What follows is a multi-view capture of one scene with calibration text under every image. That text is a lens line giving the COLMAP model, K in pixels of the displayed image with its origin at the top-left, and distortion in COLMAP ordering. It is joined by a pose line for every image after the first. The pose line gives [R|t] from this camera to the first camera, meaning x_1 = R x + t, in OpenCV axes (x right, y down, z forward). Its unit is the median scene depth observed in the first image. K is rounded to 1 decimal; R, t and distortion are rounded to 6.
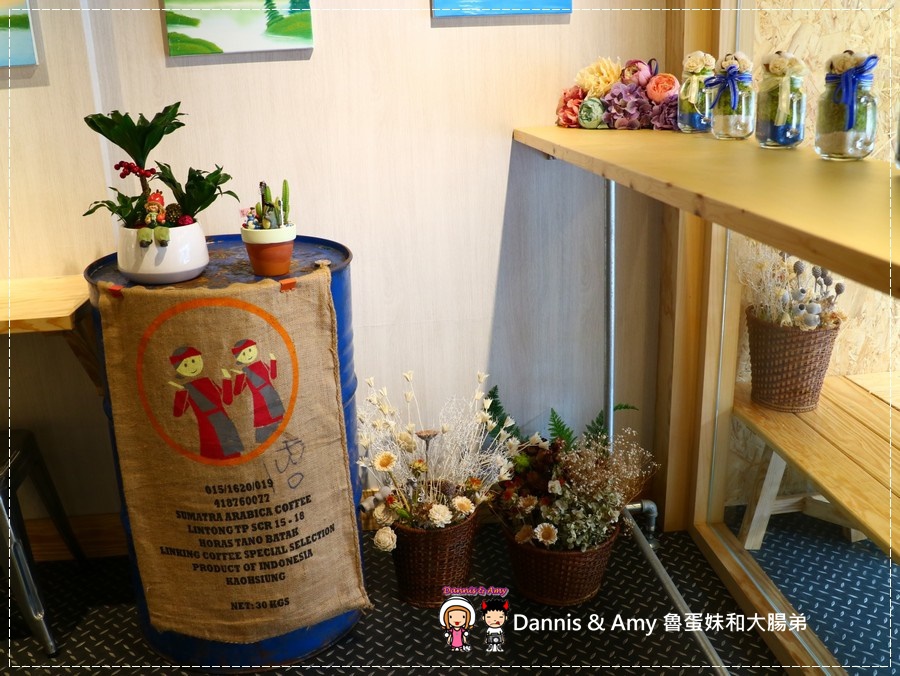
lens RADIAL K [[841.0, 0, 447.4], [0, 841.0, 342.6], [0, 0, 1]] dist [-0.101253, 0.000000]
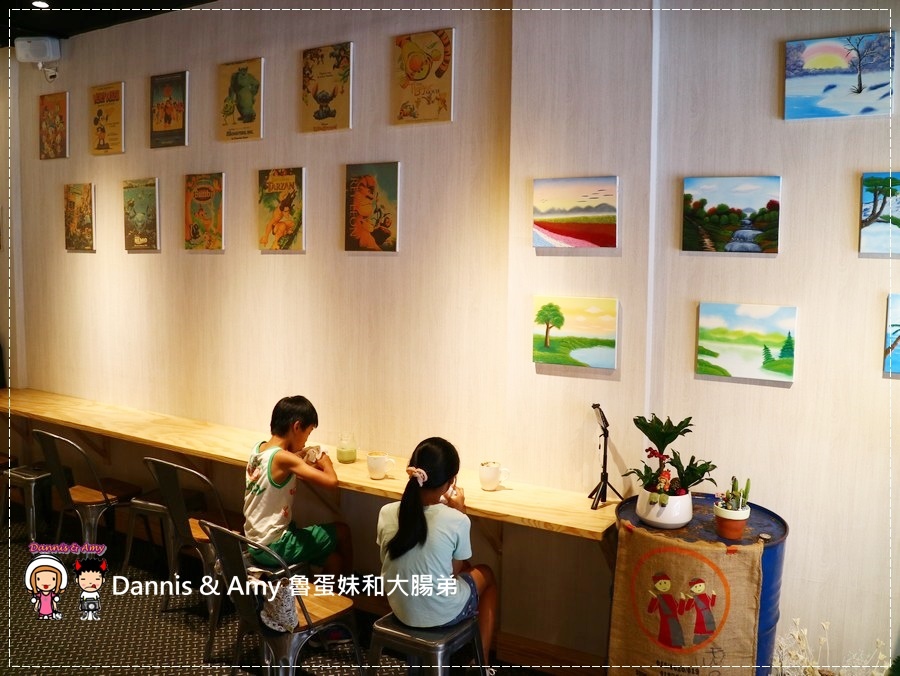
lens RADIAL K [[841.0, 0, 458.3], [0, 841.0, 338.1], [0, 0, 1]] dist [-0.101253, 0.000000]
pose [[0.792771, 0.114849, -0.598601, 0.268575], [-0.227702, 0.966788, -0.116073, -0.148462], [0.565389, 0.228322, 0.792593, -0.577622]]
